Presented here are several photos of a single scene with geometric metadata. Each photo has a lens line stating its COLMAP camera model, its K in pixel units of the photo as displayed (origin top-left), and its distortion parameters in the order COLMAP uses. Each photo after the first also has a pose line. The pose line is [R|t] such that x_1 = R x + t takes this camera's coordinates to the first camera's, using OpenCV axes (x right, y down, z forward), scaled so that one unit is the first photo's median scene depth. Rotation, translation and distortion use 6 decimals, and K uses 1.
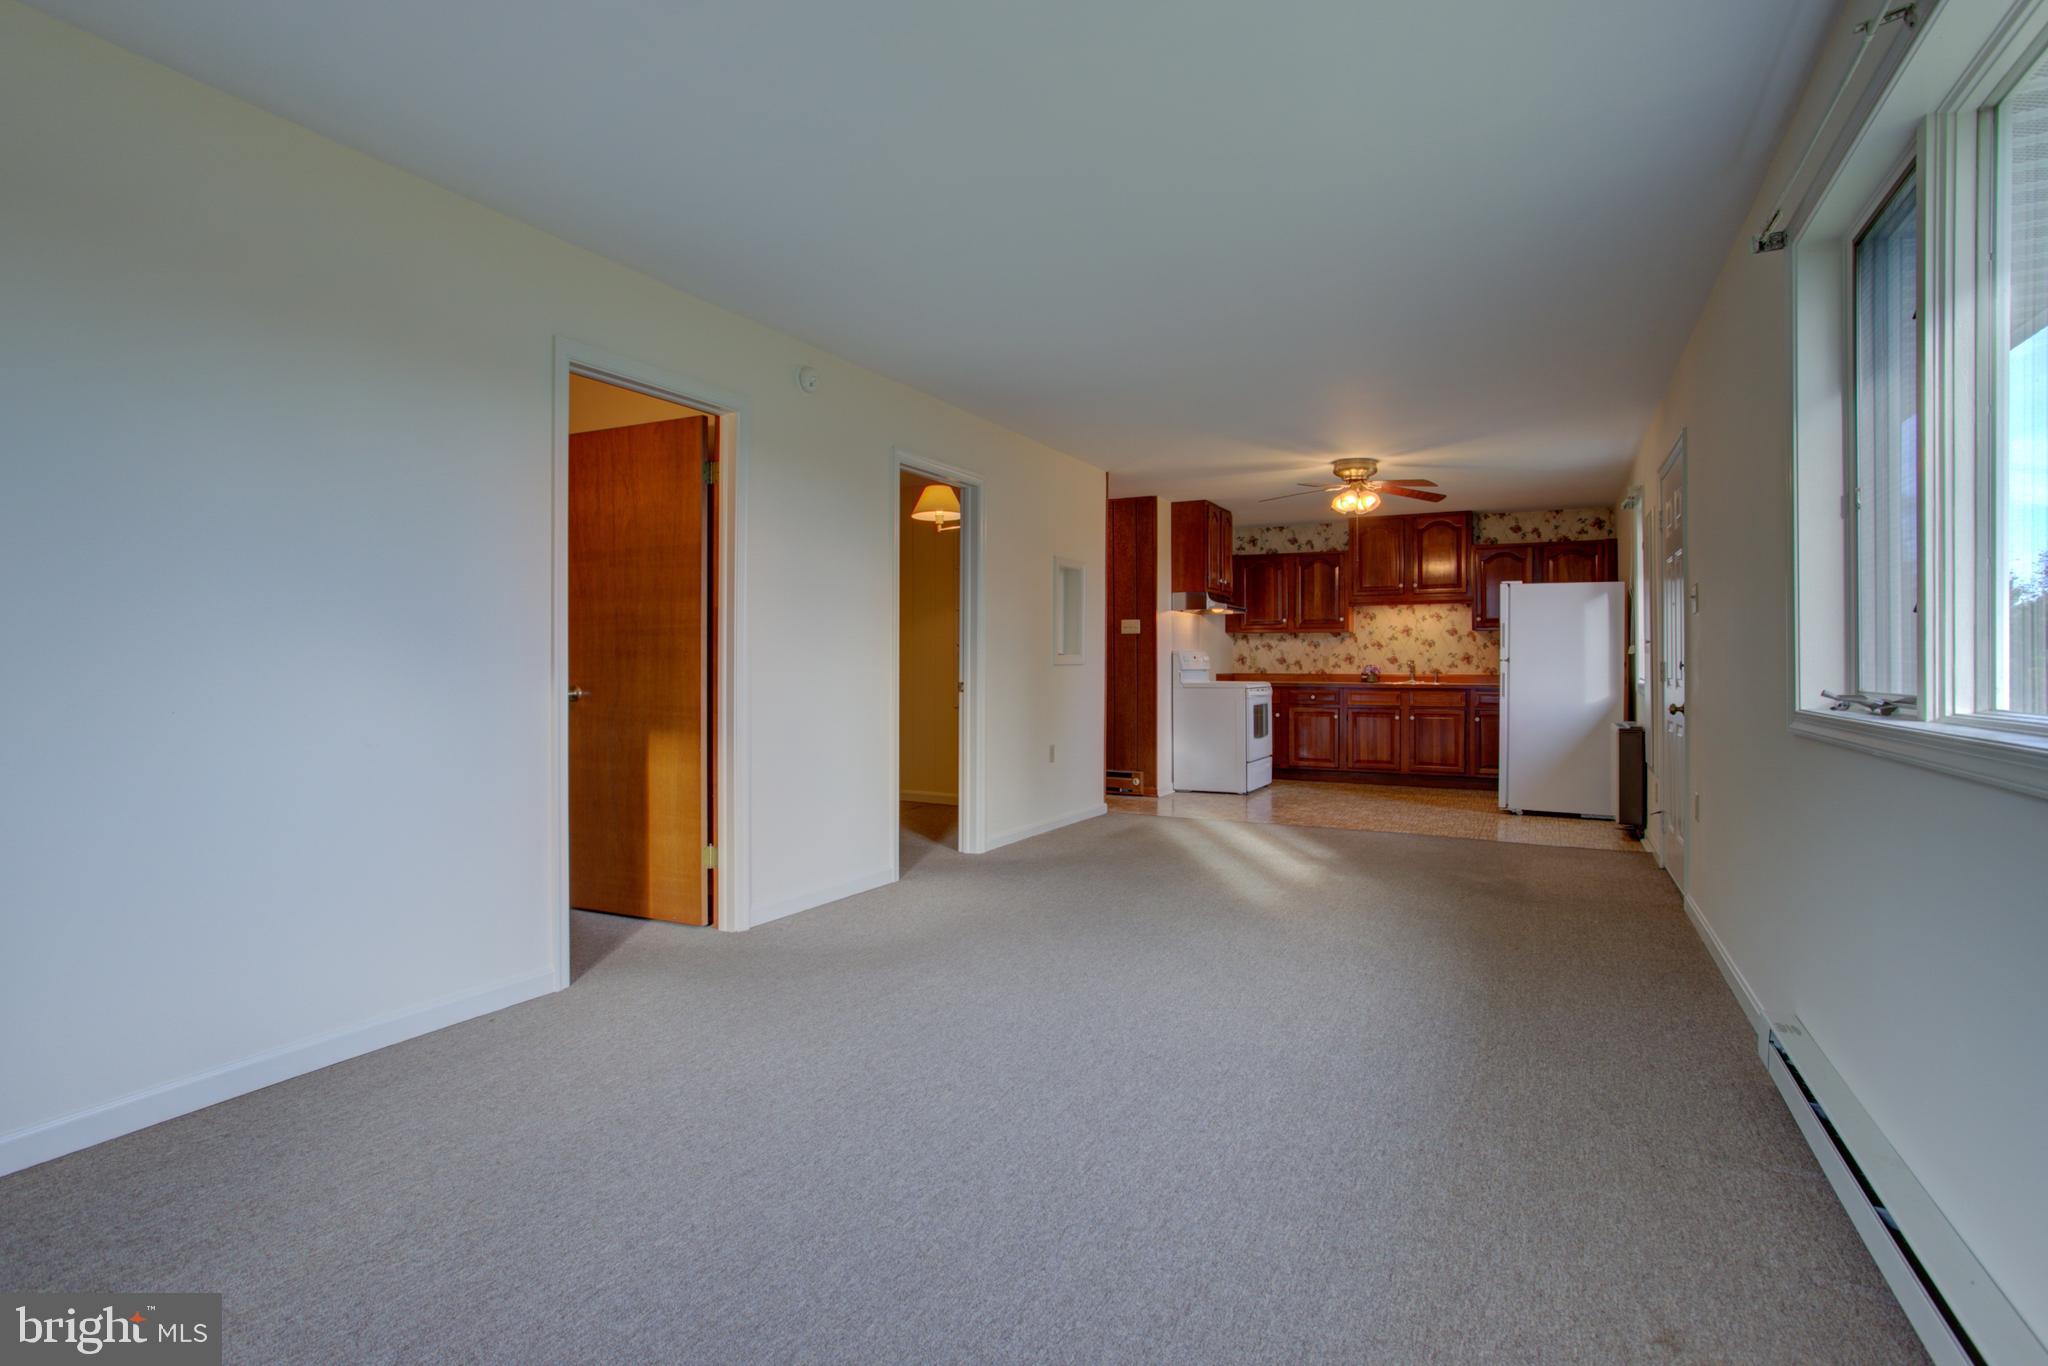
lens RADIAL K [[1005.4, 0, 1040.0], [0, 1005.4, 643.9], [0, 0, 1]] dist [-0.049623, 0.025293]
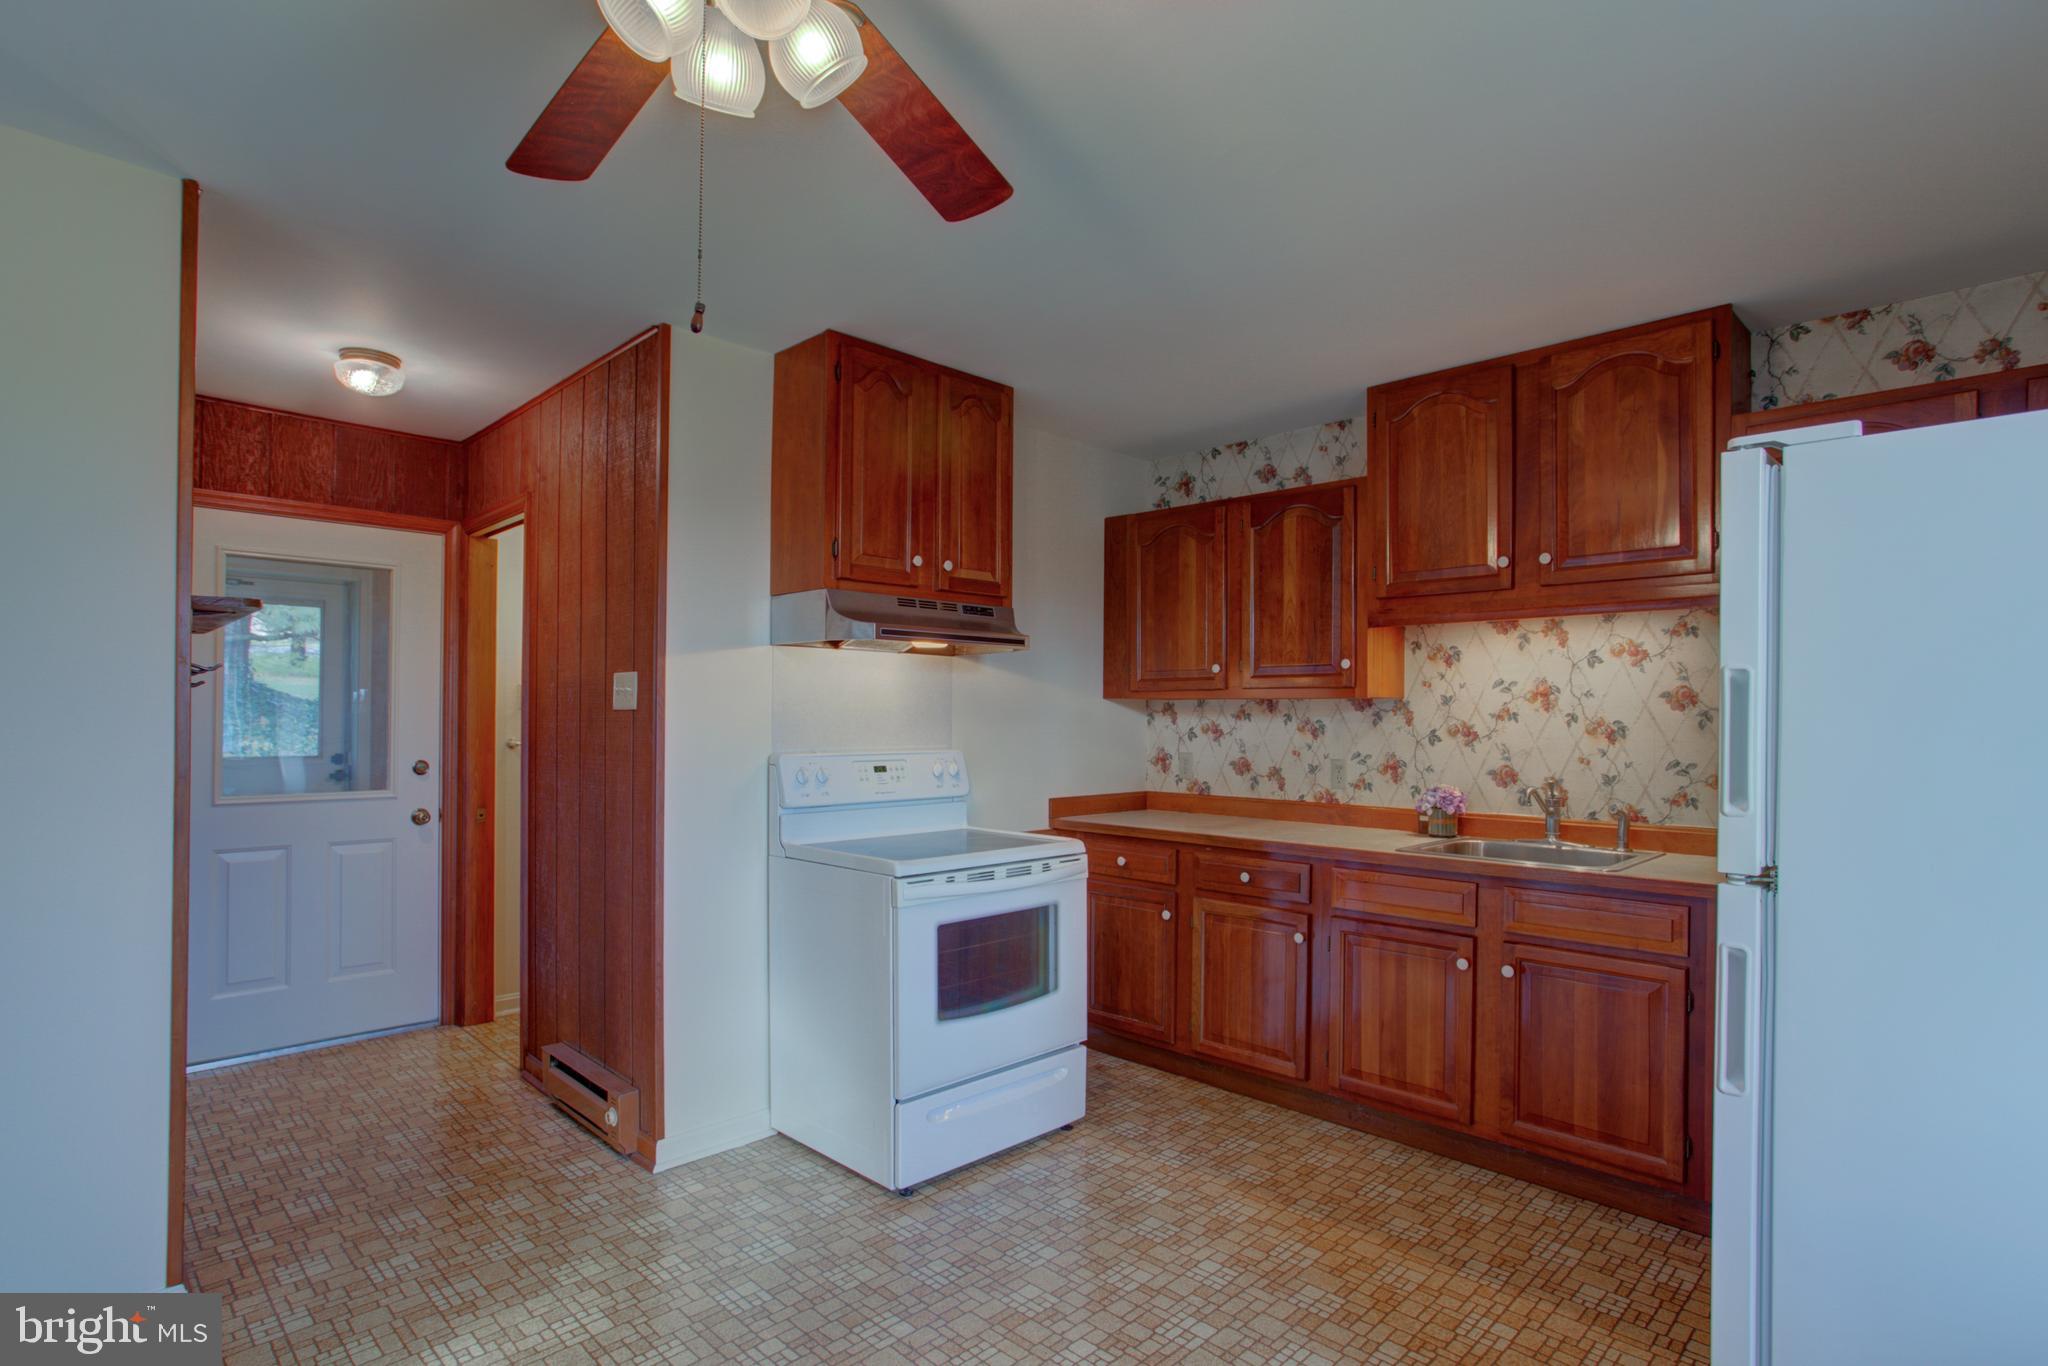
lens RADIAL K [[1005.4, 0, 1058.0], [0, 1005.4, 712.5], [0, 0, 1]] dist [-0.049623, 0.025293]
pose [[0.957088, 0.004867, -0.289756, 0.311852], [-0.002858, 0.999969, 0.007356, -0.009008], [0.289783, -0.006212, 0.957072, 0.628243]]
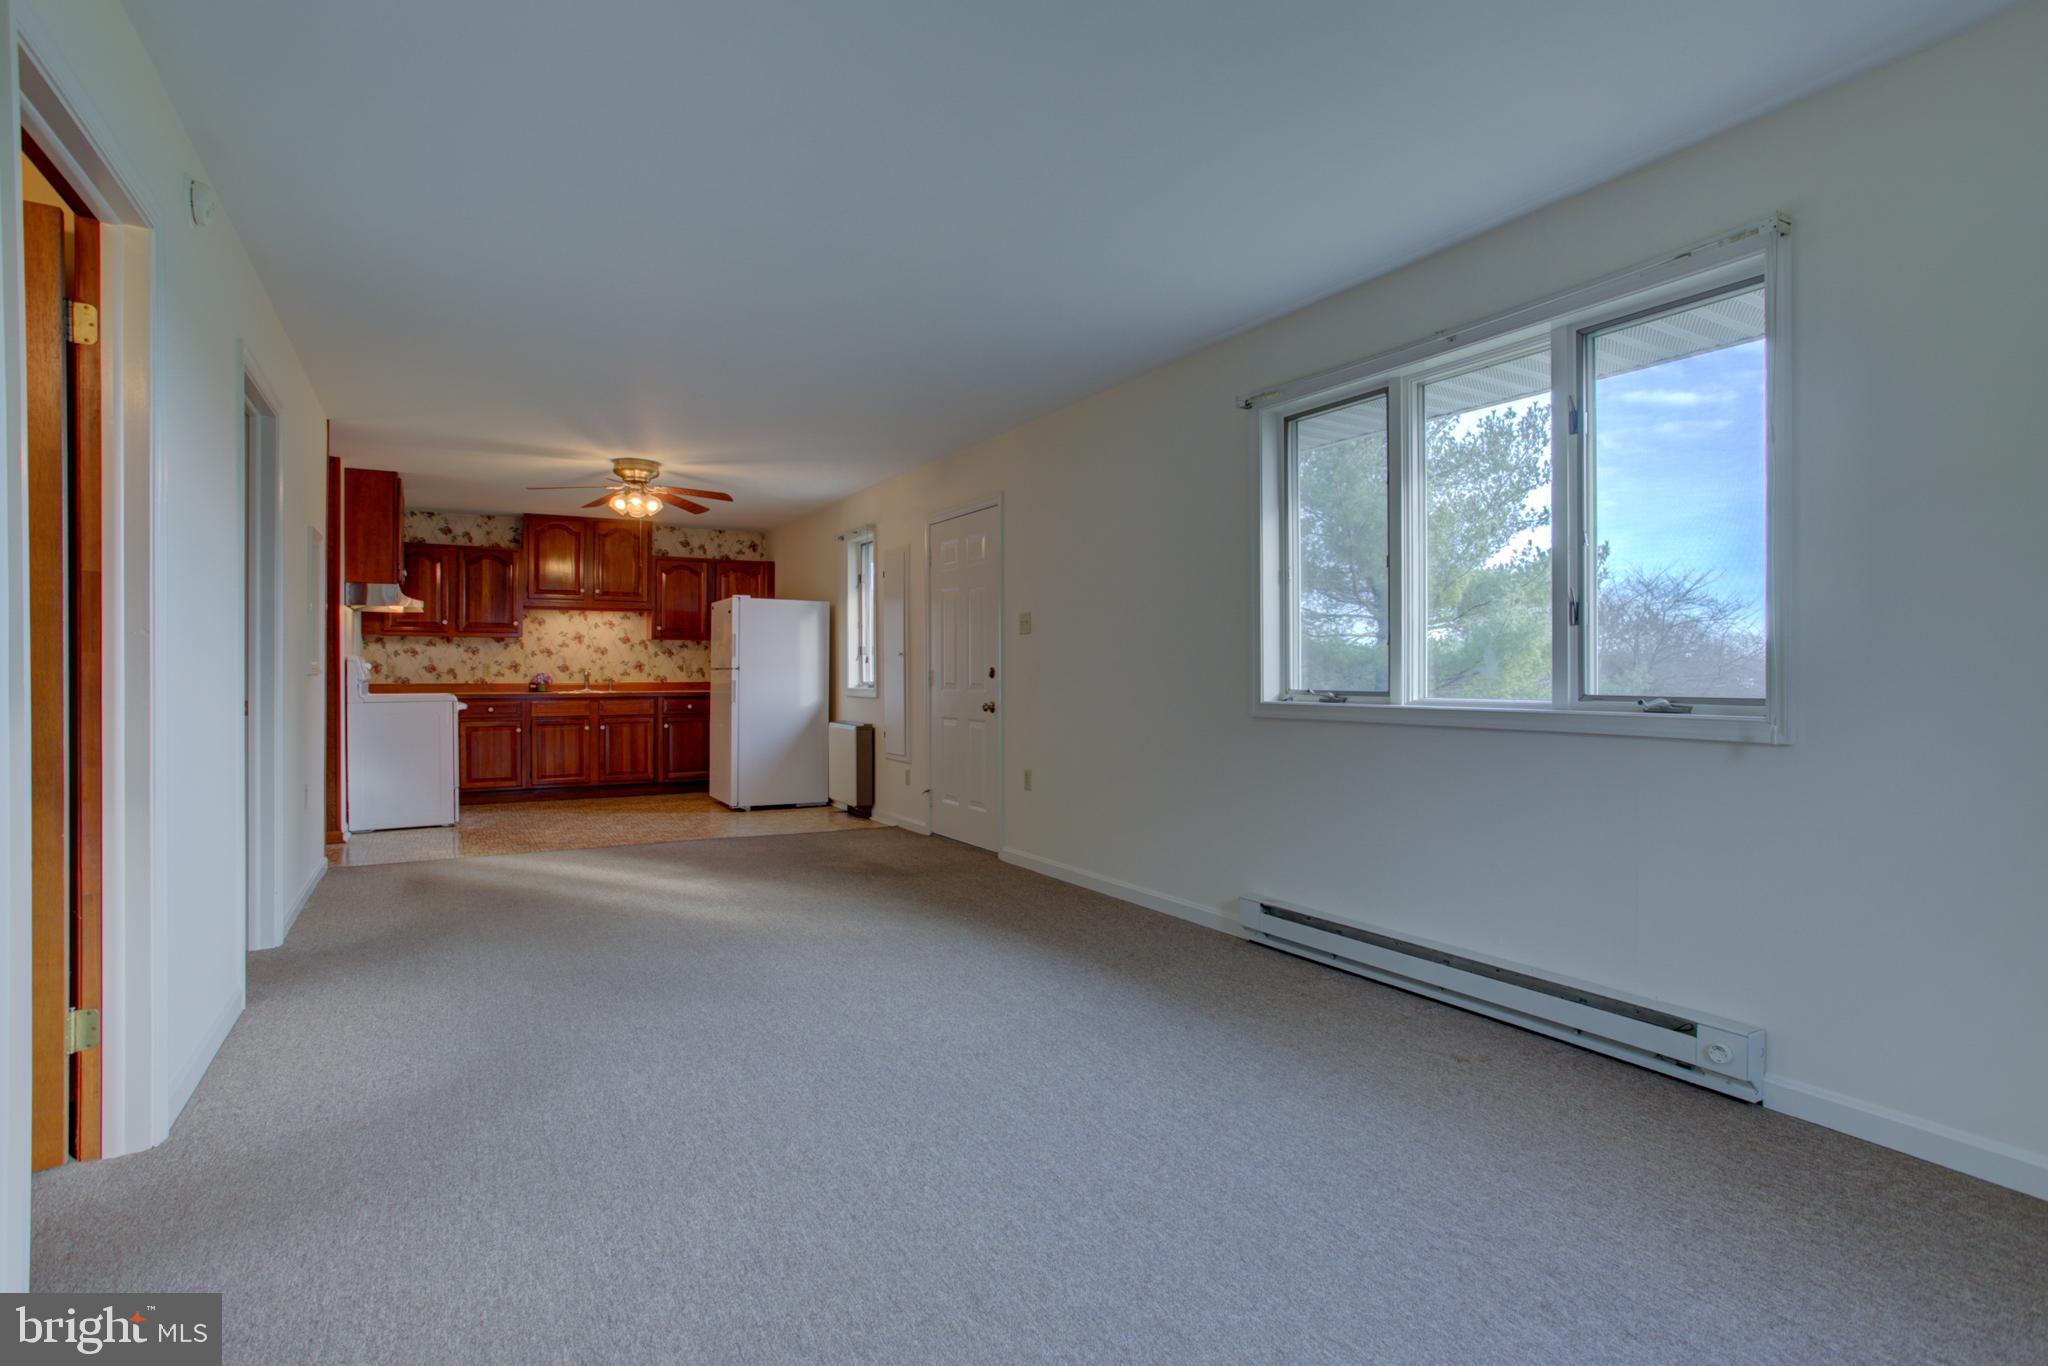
lens RADIAL K [[1005.4, 0, 1025.2], [0, 1005.4, 677.6], [0, 0, 1]] dist [-0.049623, 0.025293]
pose [[0.545941, -0.008075, 0.837785, -0.208617], [-0.014749, 0.999706, 0.019247, 0.000512], [-0.837694, -0.022864, 0.545662, 0.115458]]
